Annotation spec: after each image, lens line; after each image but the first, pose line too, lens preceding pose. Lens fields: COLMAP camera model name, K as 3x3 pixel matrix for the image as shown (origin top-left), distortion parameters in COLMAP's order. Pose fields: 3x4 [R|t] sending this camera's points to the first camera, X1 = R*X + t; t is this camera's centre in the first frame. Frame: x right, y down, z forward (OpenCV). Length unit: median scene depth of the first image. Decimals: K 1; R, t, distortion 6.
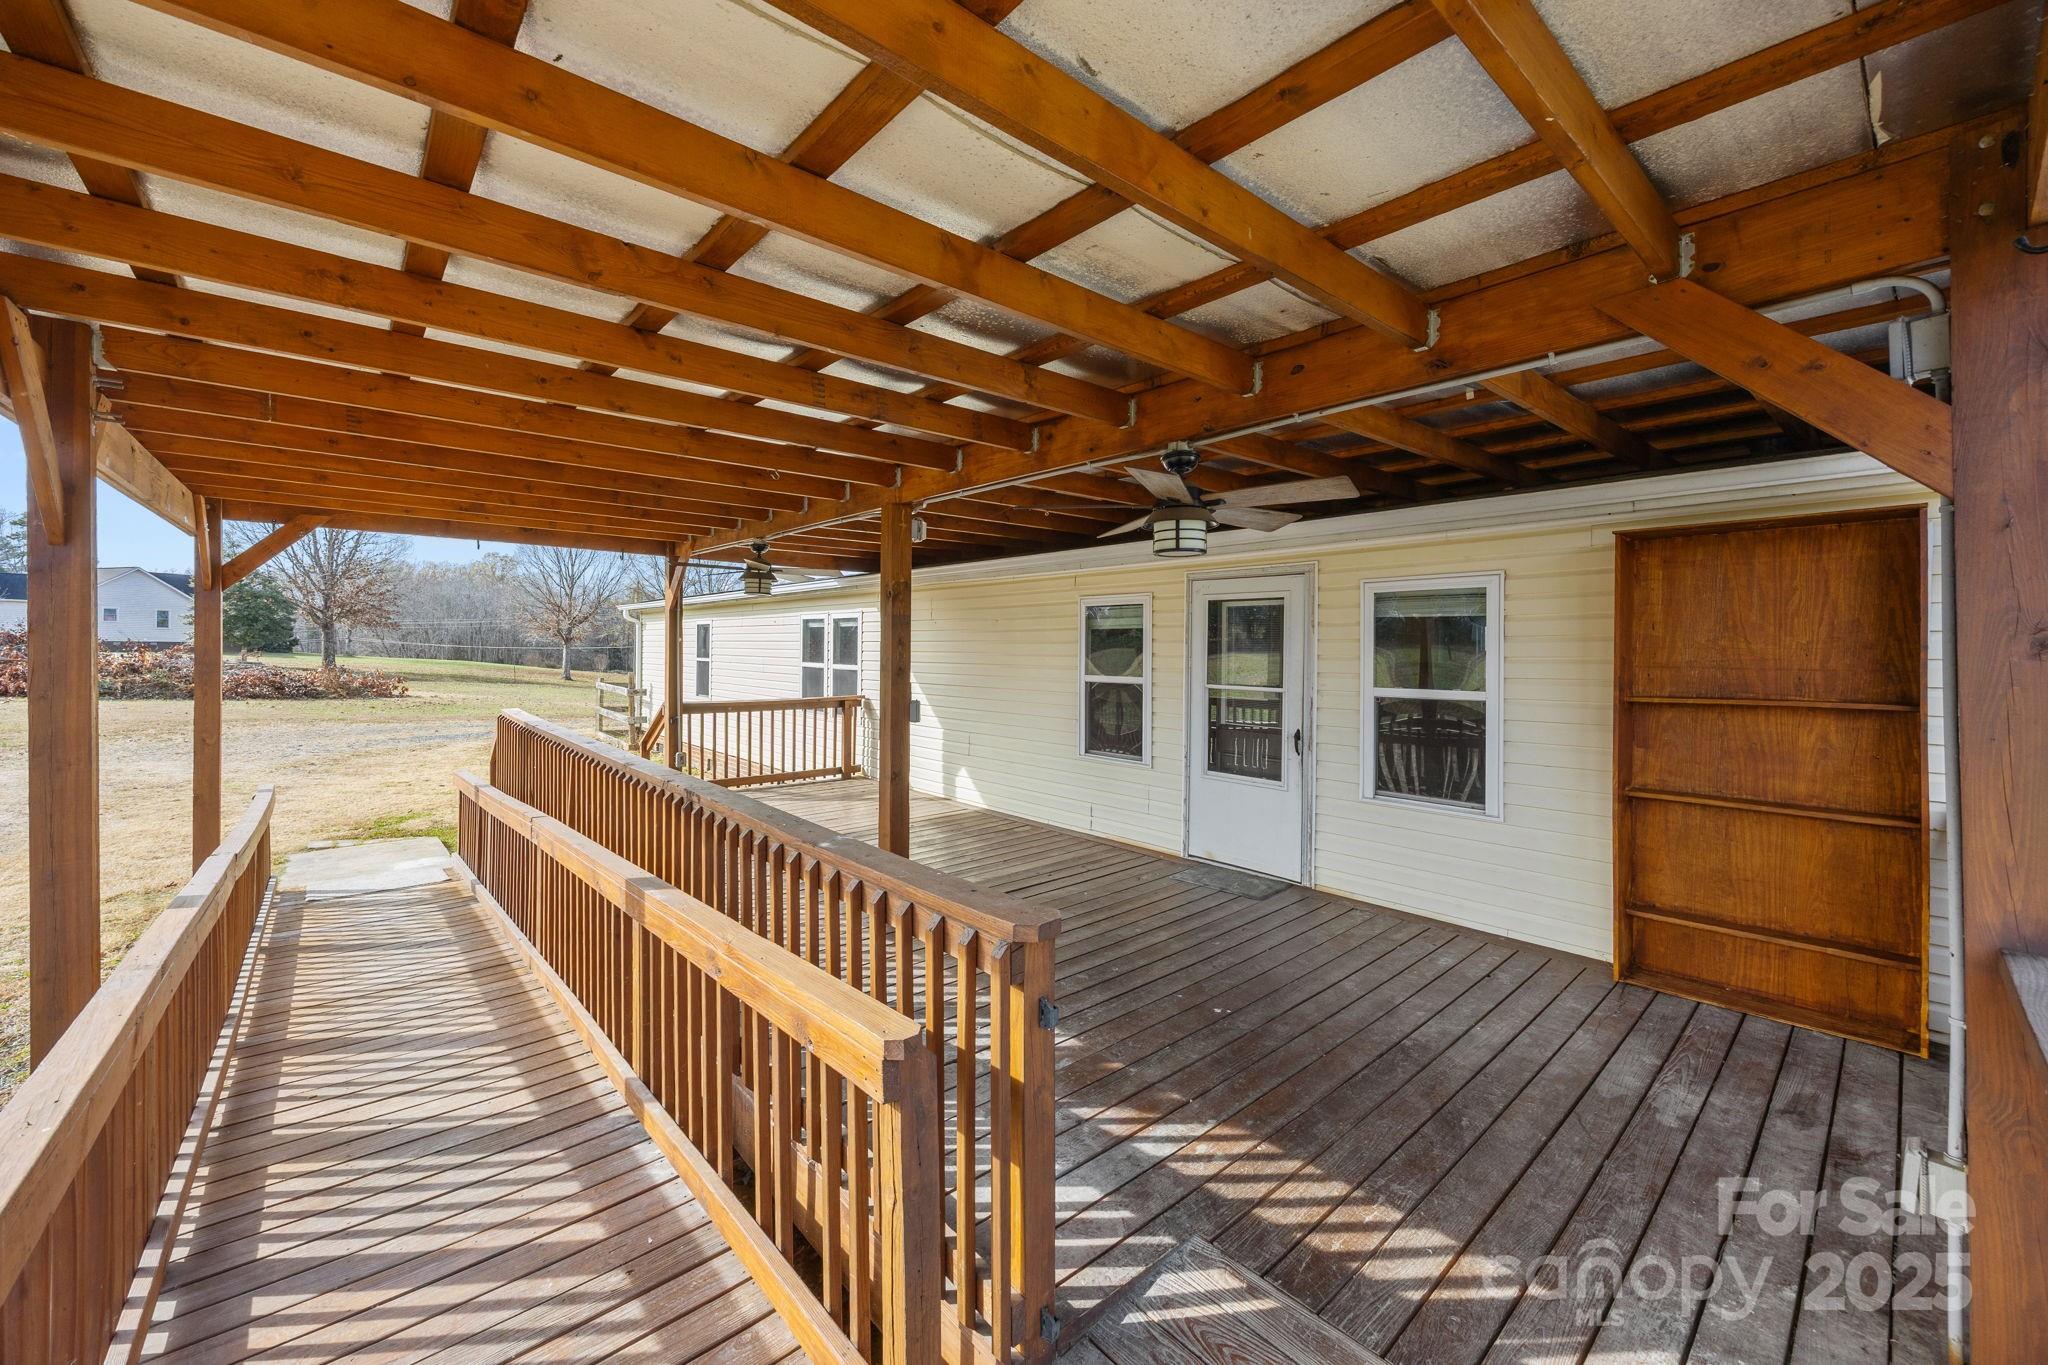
lens RADIAL K [[781.0, 0, 1027.0], [0, 781.0, 672.4], [0, 0, 1]] dist [-0.000841, -0.000133]
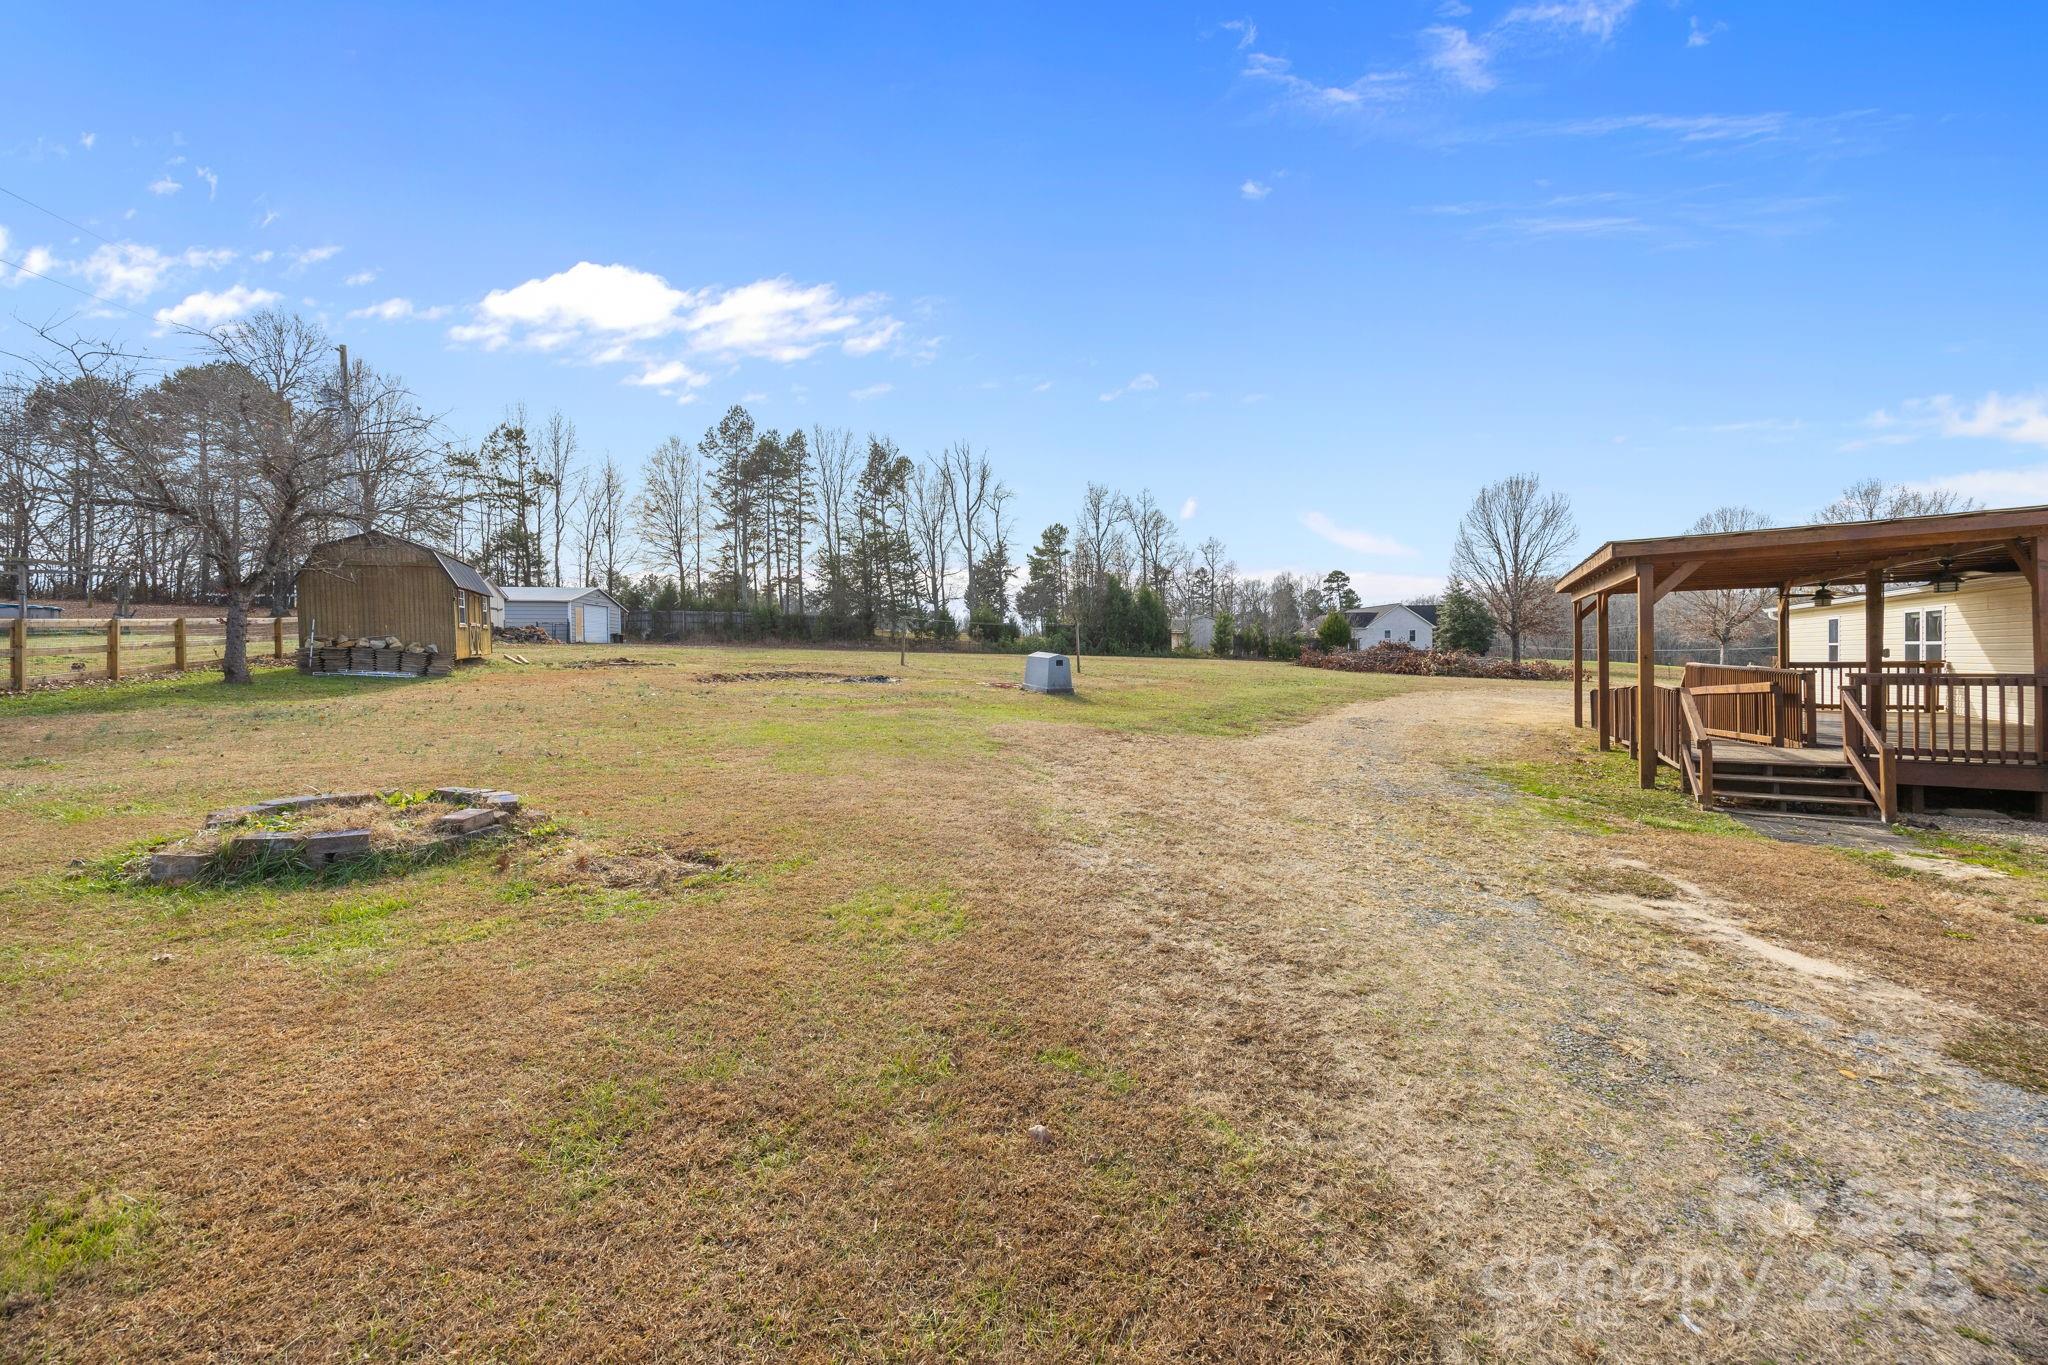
lens RADIAL K [[781.0, 0, 1027.0], [0, 781.0, 672.4], [0, 0, 1]] dist [-0.000841, -0.000133]
pose [[0.304081, 0.000877, -0.952646, 0.457094], [-0.008411, 0.999963, -0.001764, 0.046088], [0.952609, 0.008549, 0.304078, -0.774729]]
